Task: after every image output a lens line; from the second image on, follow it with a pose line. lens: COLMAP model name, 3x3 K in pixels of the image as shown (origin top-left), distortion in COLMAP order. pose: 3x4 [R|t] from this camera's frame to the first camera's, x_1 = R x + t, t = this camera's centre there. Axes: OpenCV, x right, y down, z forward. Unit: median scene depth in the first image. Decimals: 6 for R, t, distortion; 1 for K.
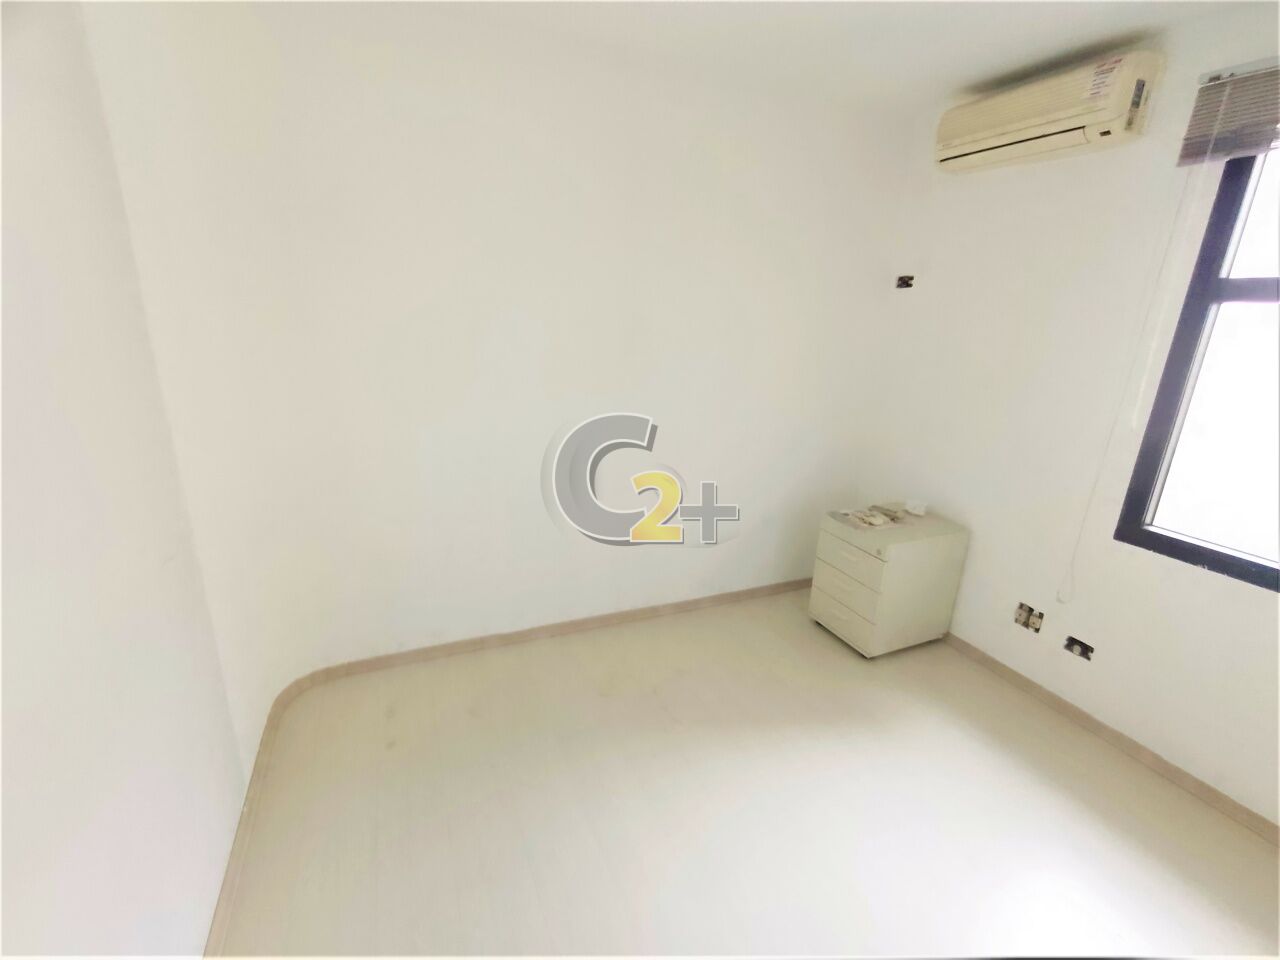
lens RADIAL K [[567.8, 0, 640.0], [0, 567.8, 480.0], [0, 0, 1]] dist [-0.000246, -0.000226]
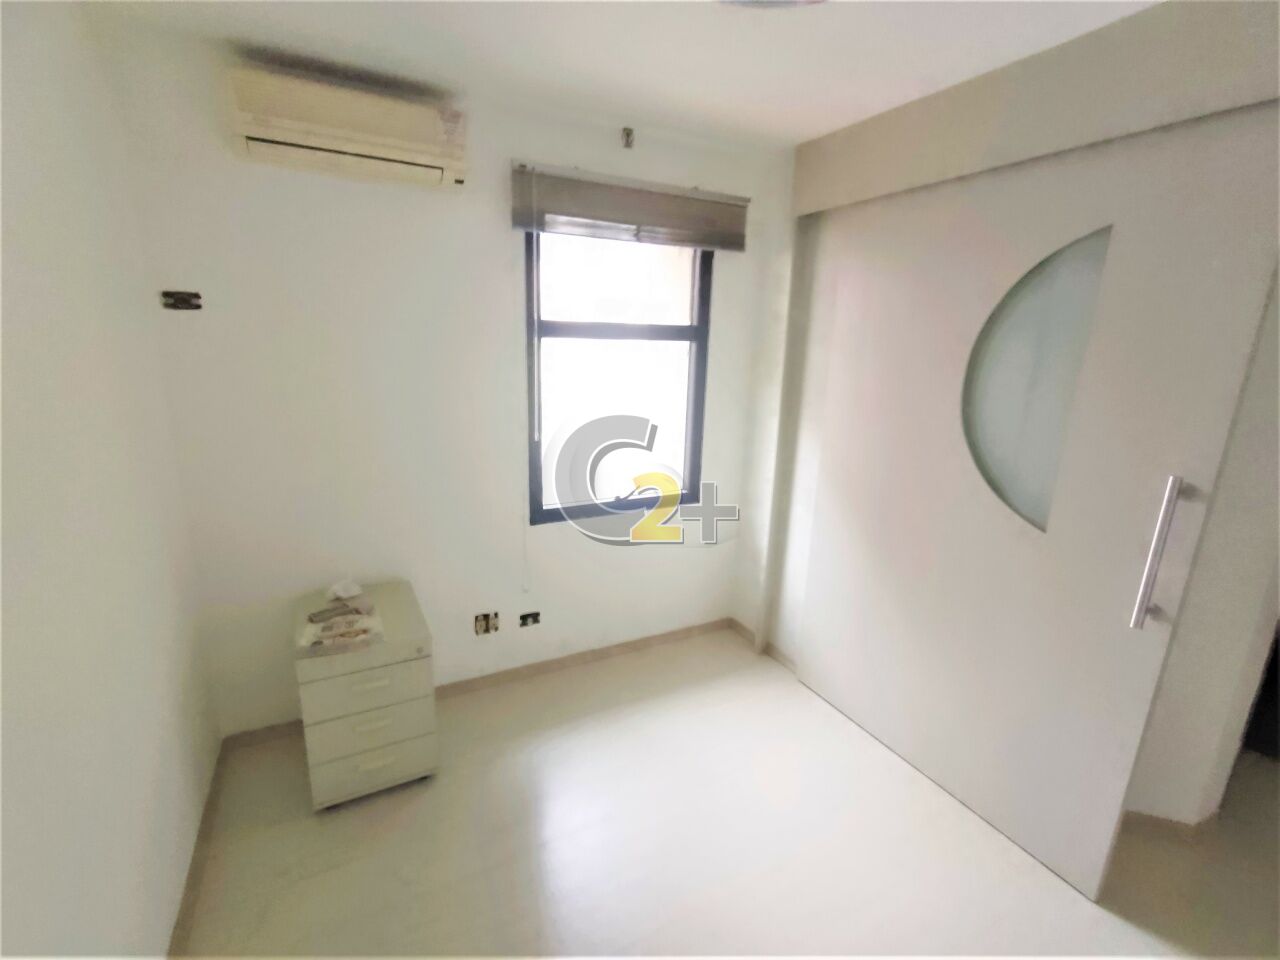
lens RADIAL K [[567.8, 0, 640.0], [0, 567.8, 480.0], [0, 0, 1]] dist [-0.000246, -0.000226]
pose [[-0.057809, -0.272916, 0.960300, -0.302278], [0.266459, 0.922795, 0.278297, -0.238137], [-0.962111, 0.271968, 0.019375, 0.640084]]
